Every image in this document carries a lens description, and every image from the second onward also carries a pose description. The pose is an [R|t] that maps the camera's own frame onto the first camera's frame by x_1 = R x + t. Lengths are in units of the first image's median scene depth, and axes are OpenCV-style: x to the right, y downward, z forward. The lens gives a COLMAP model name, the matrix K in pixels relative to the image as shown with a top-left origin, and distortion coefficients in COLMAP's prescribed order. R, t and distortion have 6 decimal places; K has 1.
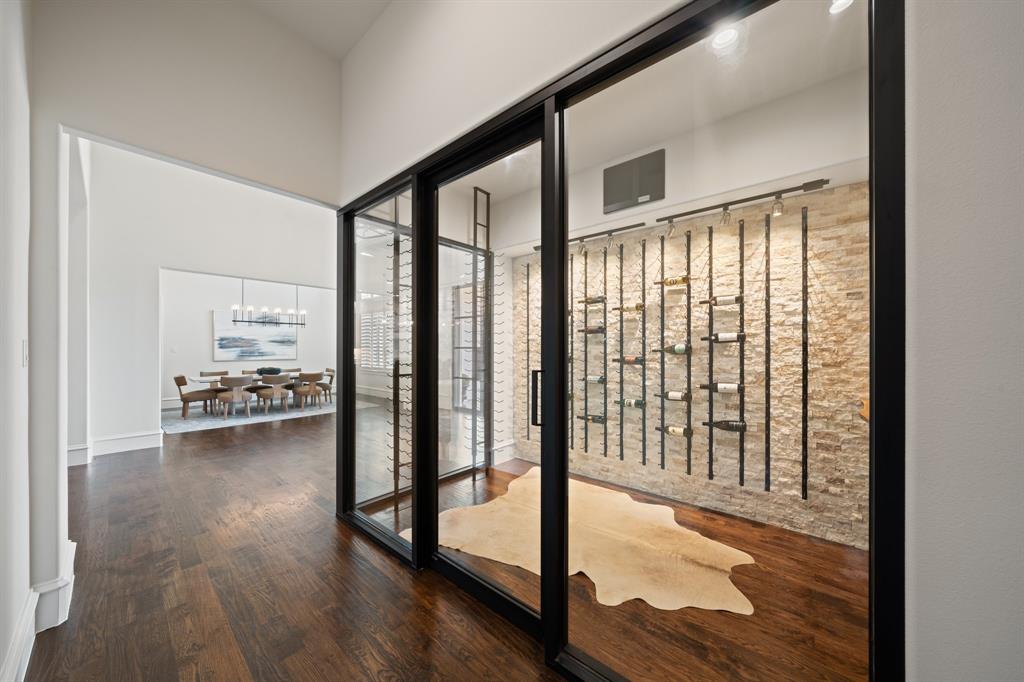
lens RADIAL K [[357.4, 0, 511.1], [0, 357.4, 335.4], [0, 0, 1]] dist [-0.007131, -0.000062]
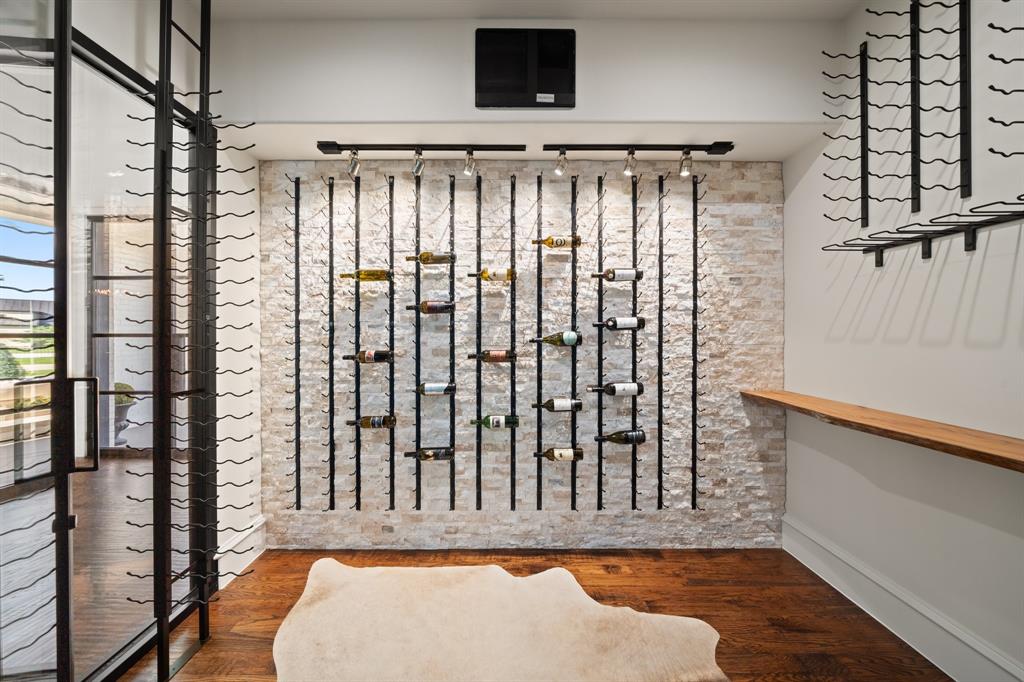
lens RADIAL K [[357.4, 0, 511.1], [0, 357.4, 335.4], [0, 0, 1]] dist [-0.007131, -0.000062]
pose [[0.761136, 0.002436, 0.648587, -0.074529], [-0.023497, 0.999440, 0.023820, 0.018369], [-0.648166, -0.033371, 0.760767, 0.538768]]
